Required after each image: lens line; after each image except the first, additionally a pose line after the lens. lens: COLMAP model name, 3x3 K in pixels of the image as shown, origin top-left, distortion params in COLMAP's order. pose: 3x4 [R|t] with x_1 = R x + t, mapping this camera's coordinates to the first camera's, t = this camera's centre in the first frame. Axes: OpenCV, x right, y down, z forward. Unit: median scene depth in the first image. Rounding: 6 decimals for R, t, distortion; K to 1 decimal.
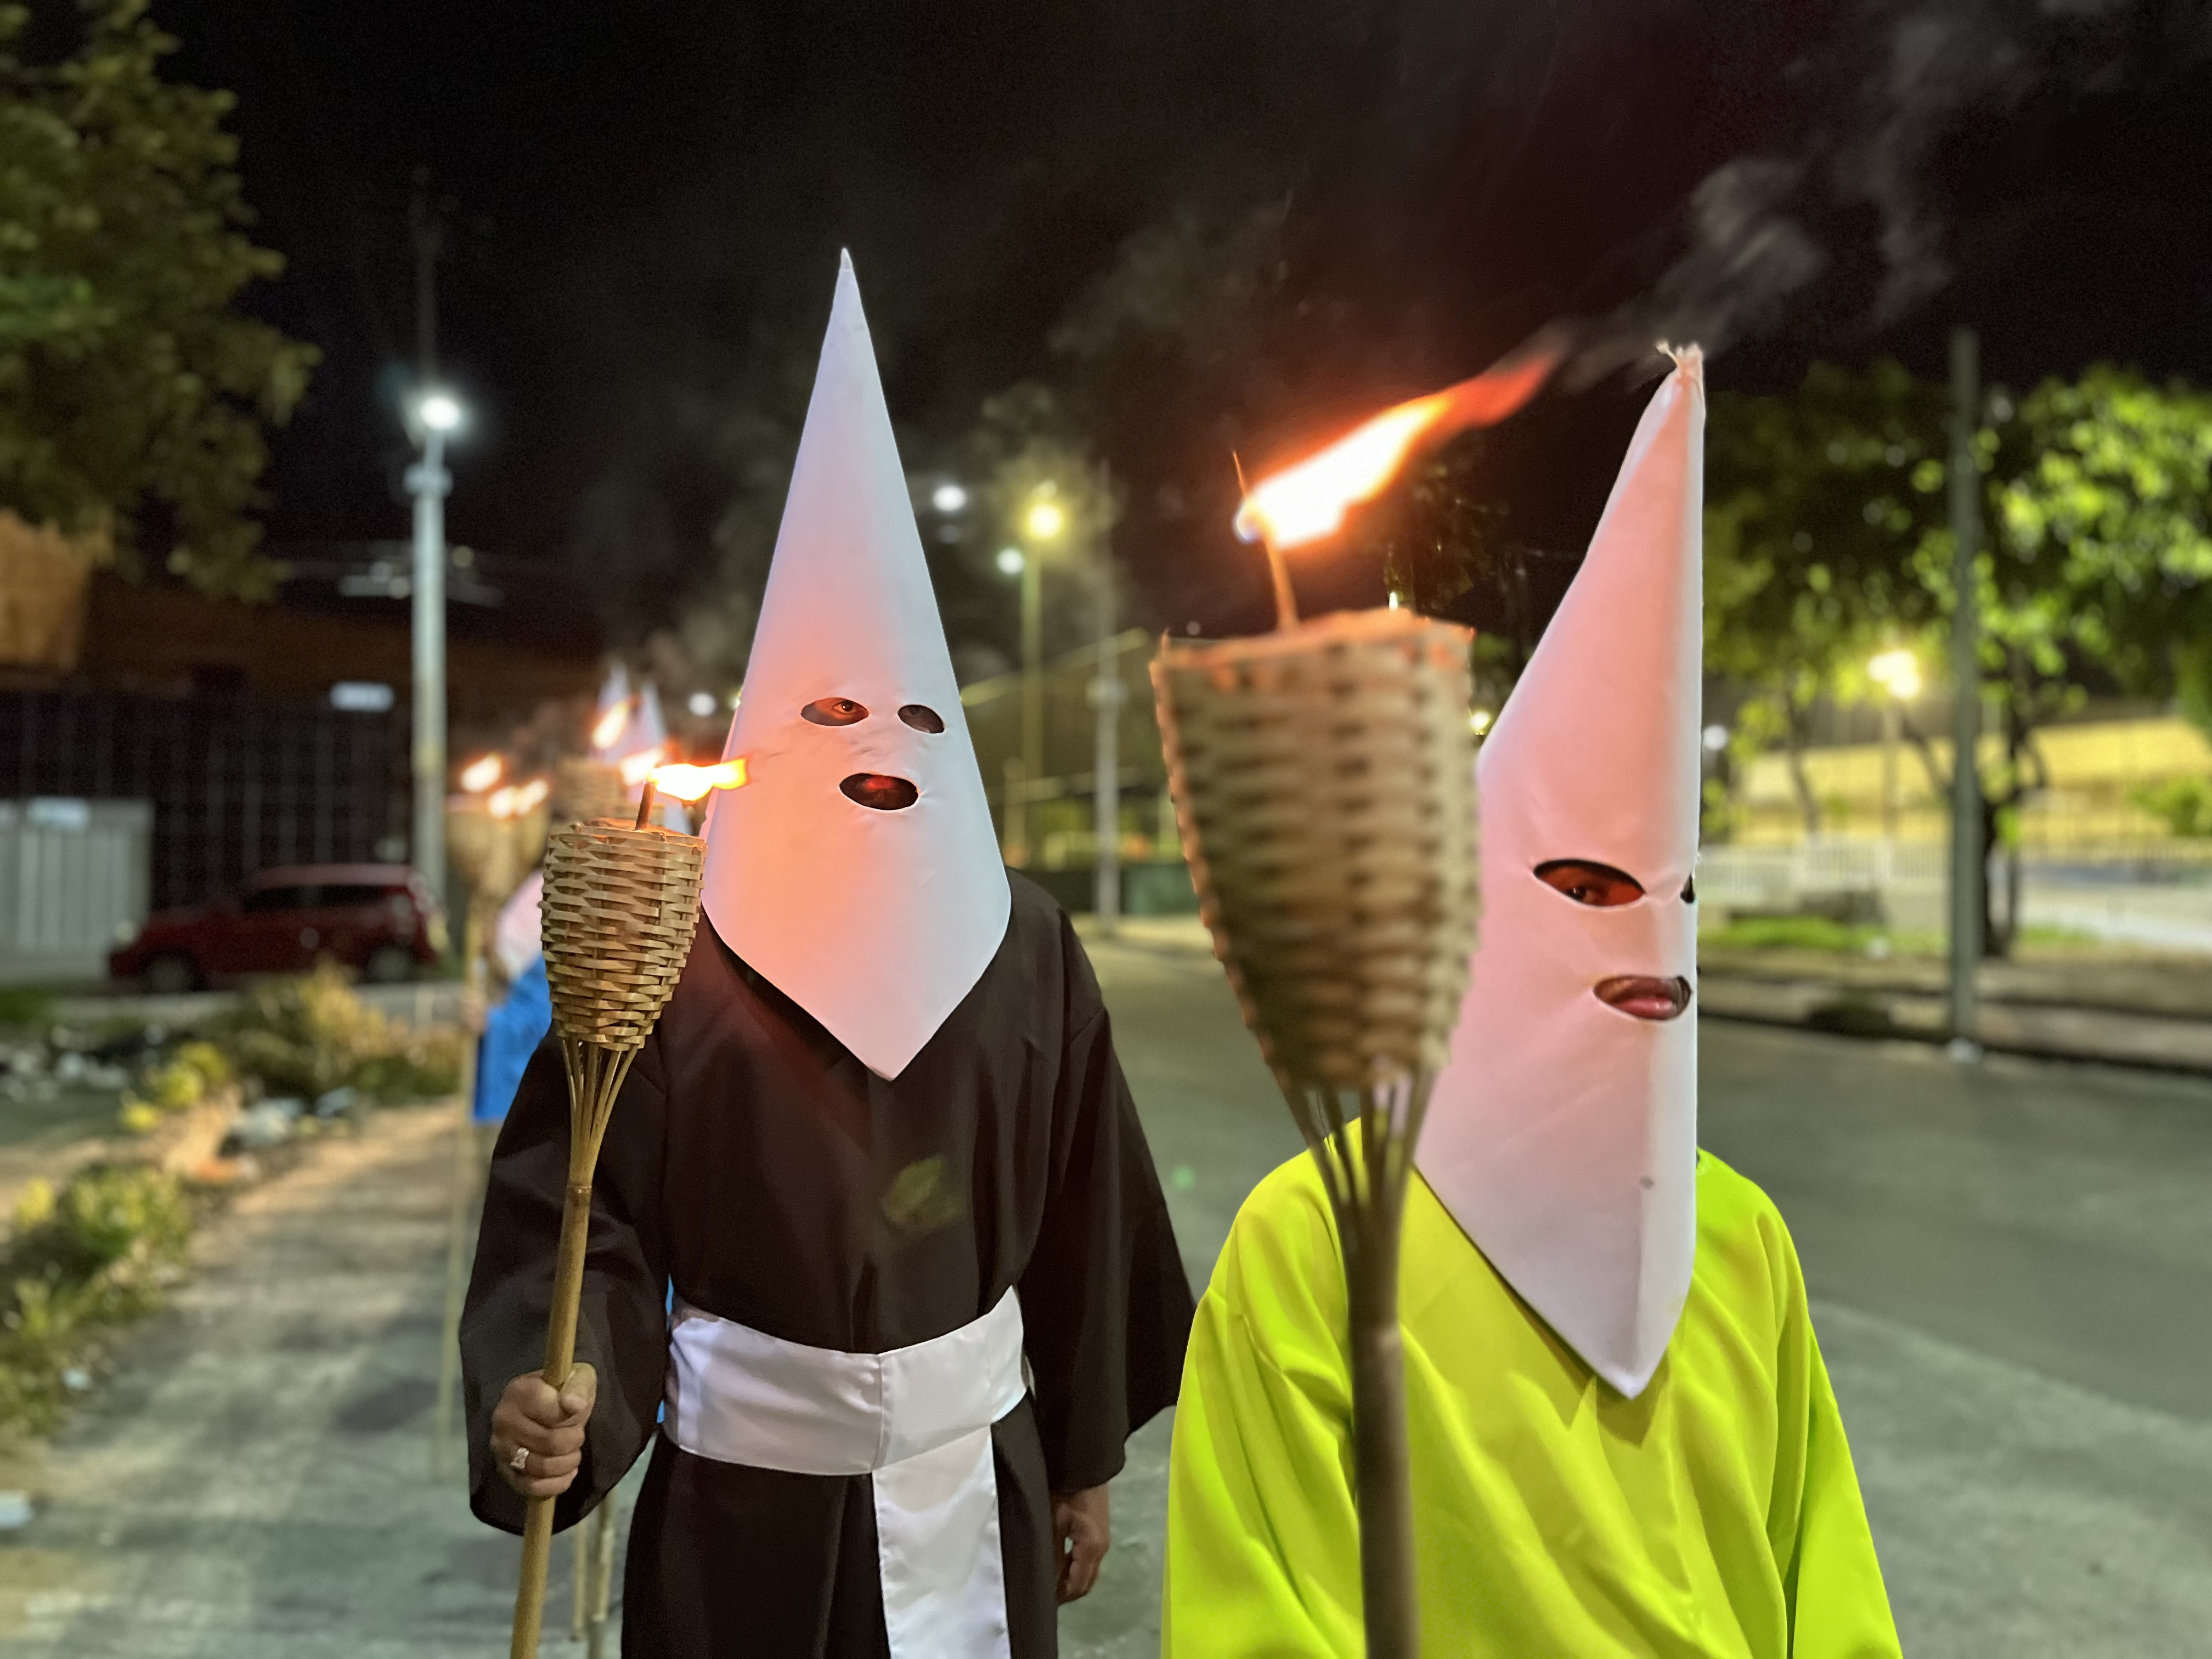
lens RADIAL K [[1679.8, 0, 1106.0], [0, 1679.8, 829.5], [0, 0, 1]] dist [0.005995, -0.003672]
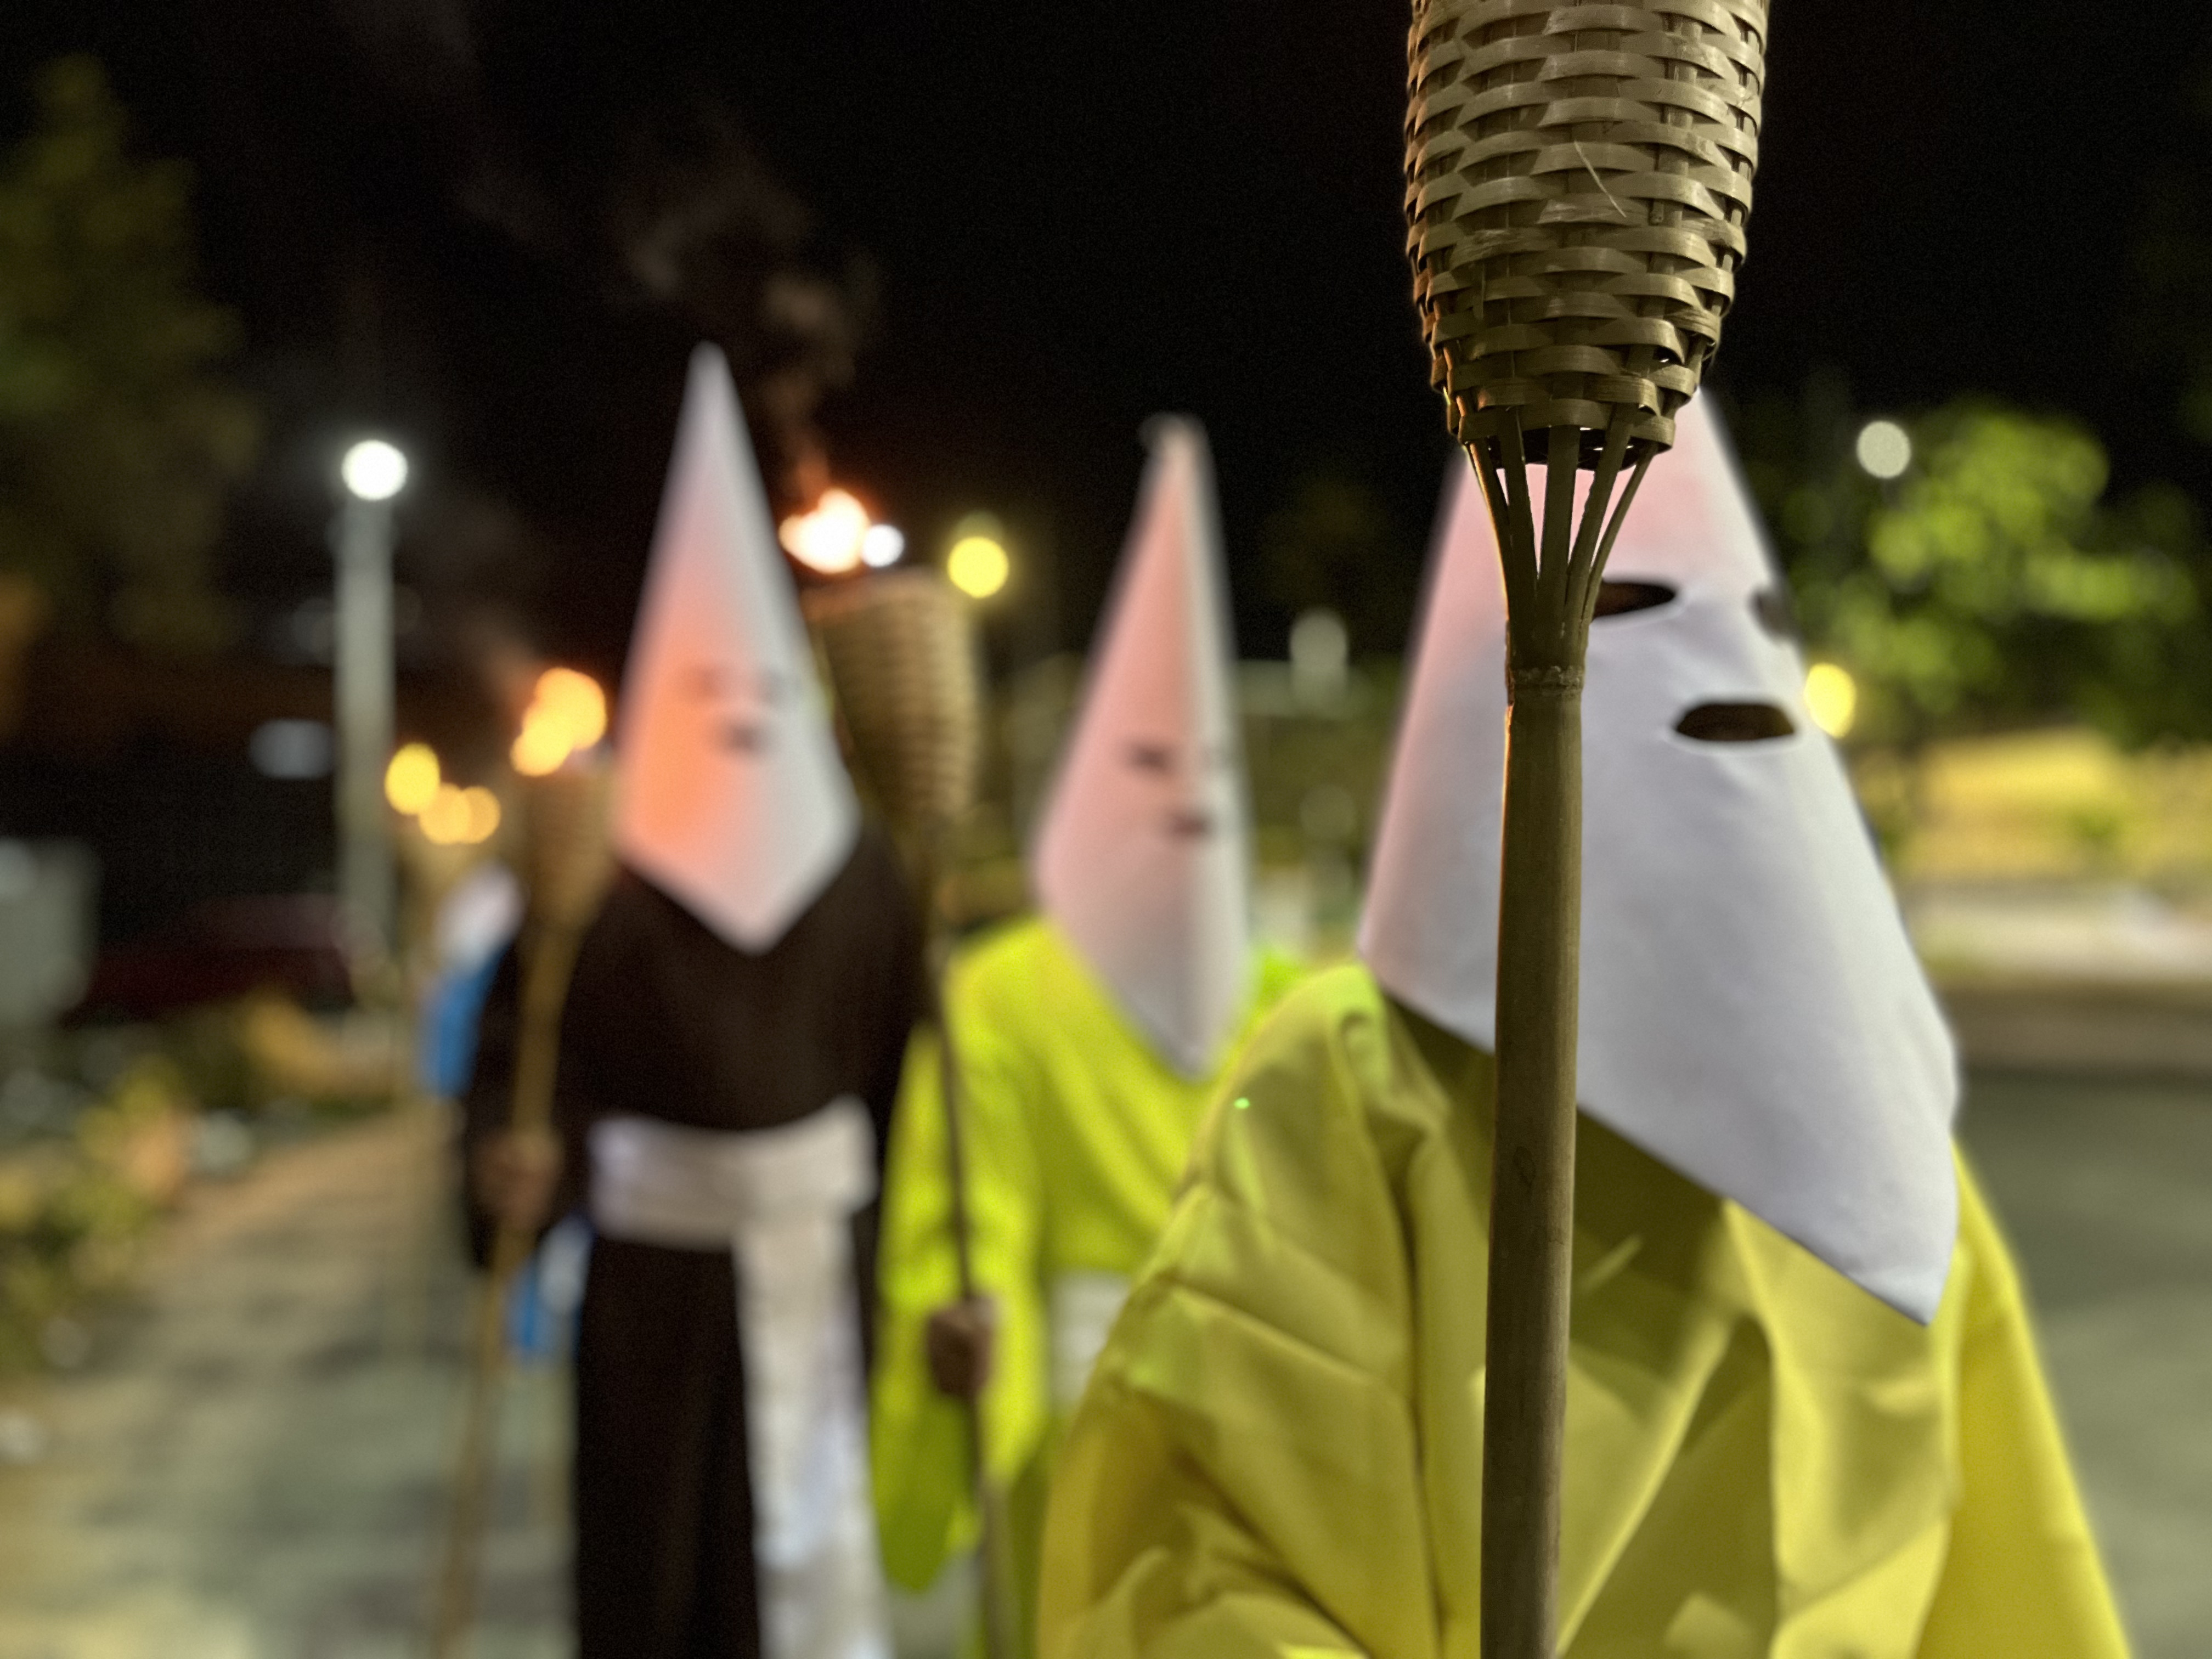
lens RADIAL K [[1679.8, 0, 1106.0], [0, 1679.8, 829.5], [0, 0, 1]] dist [0.005995, -0.003672]
pose [[0.999186, -0.018592, 0.035792, 0.032806], [0.019544, 0.999460, -0.026430, 0.026680], [-0.035281, 0.027108, 0.999010, -0.115696]]
